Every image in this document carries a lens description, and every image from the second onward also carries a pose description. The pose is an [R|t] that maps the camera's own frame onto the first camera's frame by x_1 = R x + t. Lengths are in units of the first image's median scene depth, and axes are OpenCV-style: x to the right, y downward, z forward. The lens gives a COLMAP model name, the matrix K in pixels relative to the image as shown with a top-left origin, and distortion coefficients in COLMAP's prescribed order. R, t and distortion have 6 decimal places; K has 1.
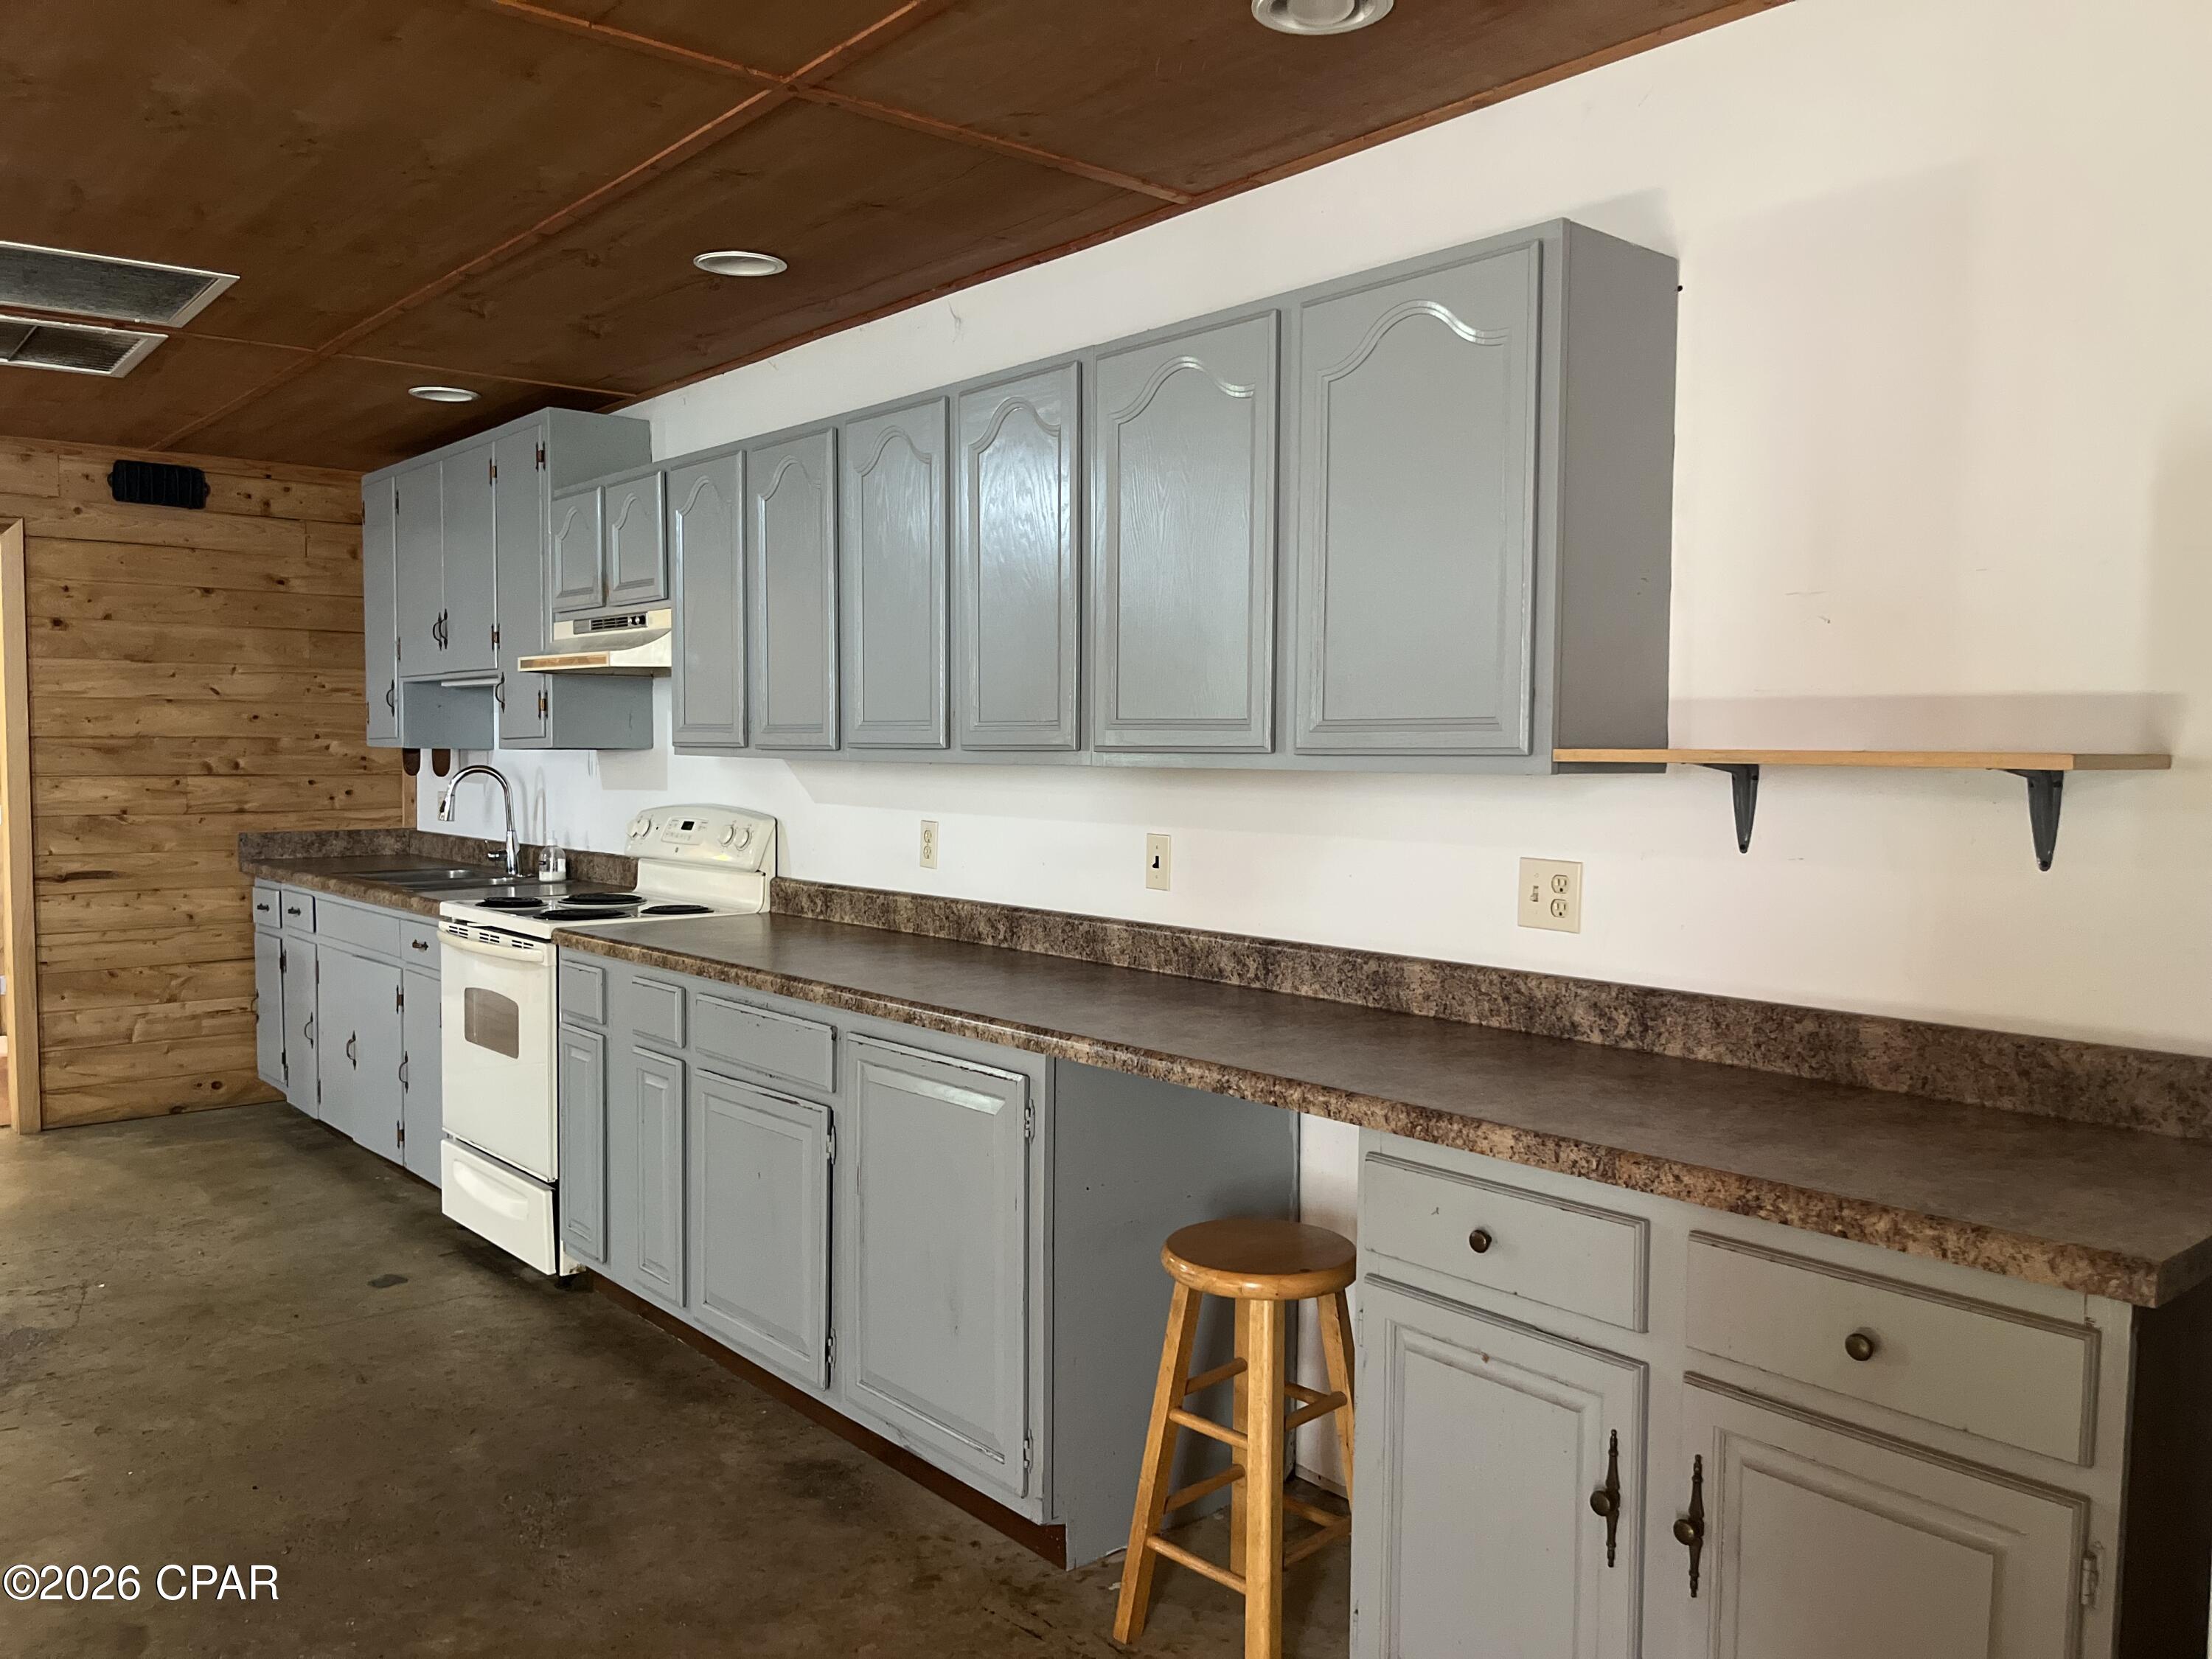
lens RADIAL K [[1684.9, 0, 1124.0], [0, 1684.9, 826.8], [0, 0, 1]] dist [0.048950, -0.065248]
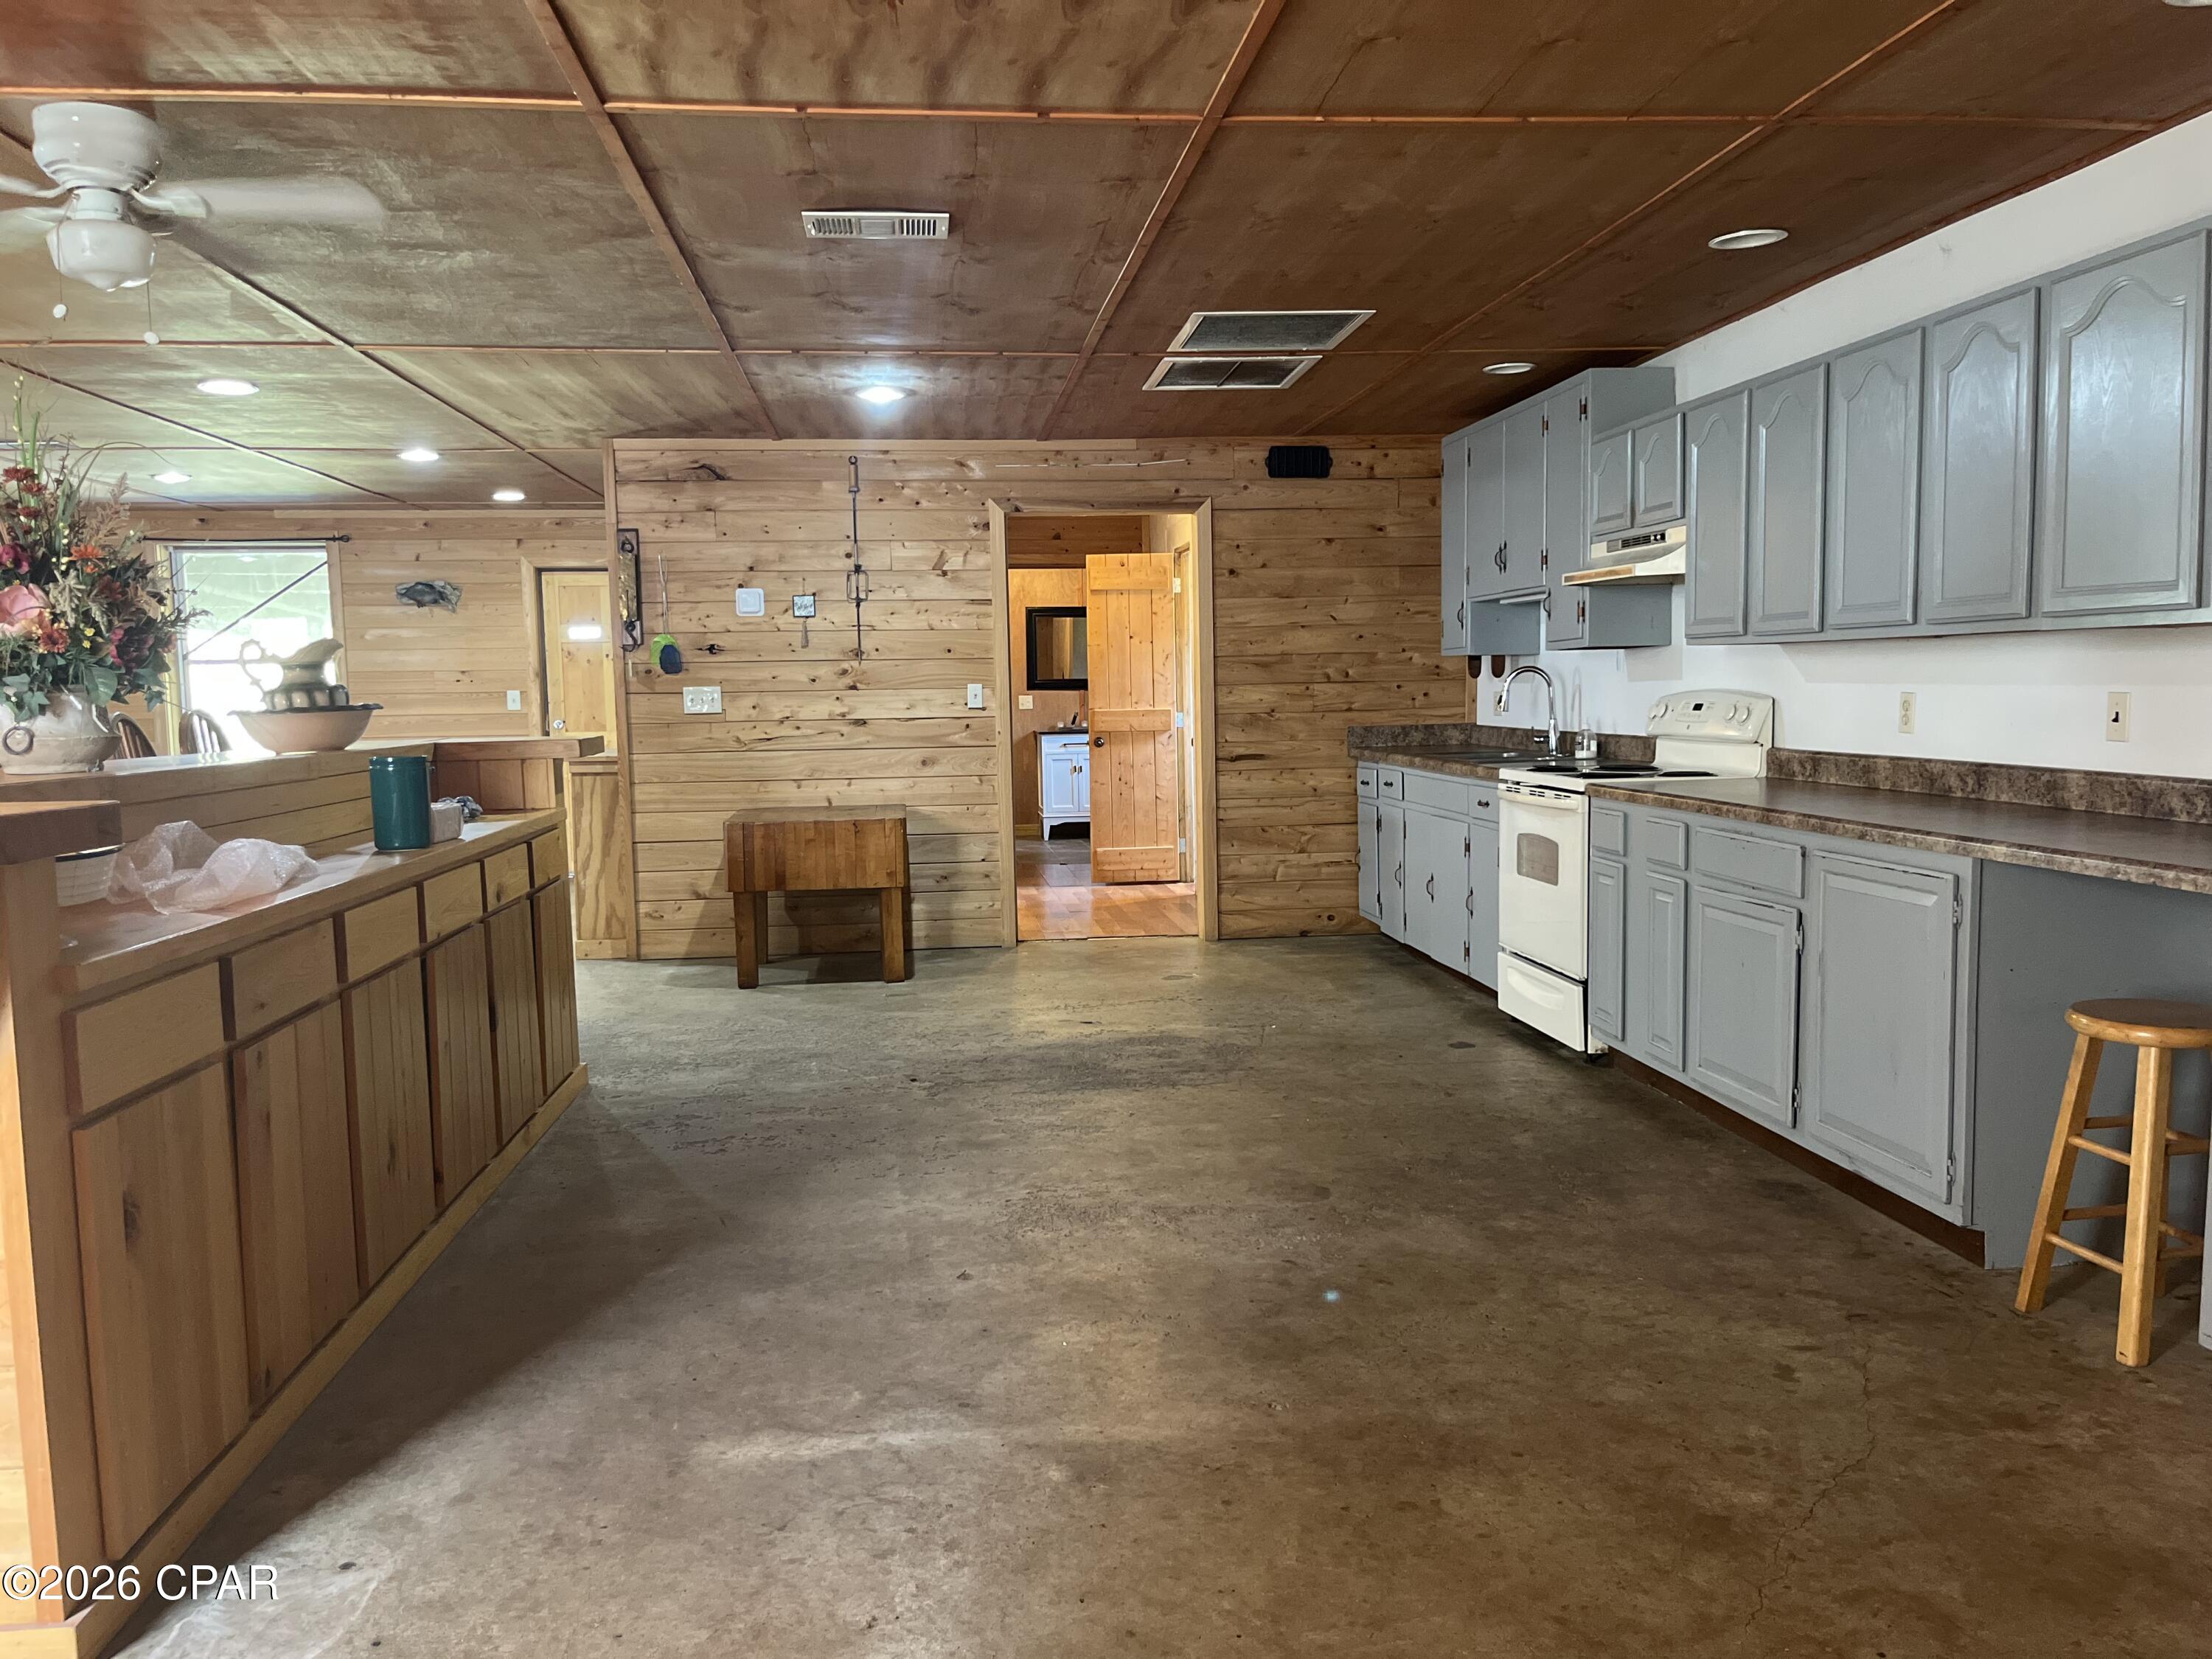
lens RADIAL K [[1684.9, 0, 1089.1], [0, 1684.9, 830.3], [0, 0, 1]] dist [0.048950, -0.065248]
pose [[0.819830, 0.028787, -0.571883, 0.104333], [-0.003178, 0.998949, 0.045730, 0.044600], [0.572599, -0.035673, 0.819059, -0.315308]]
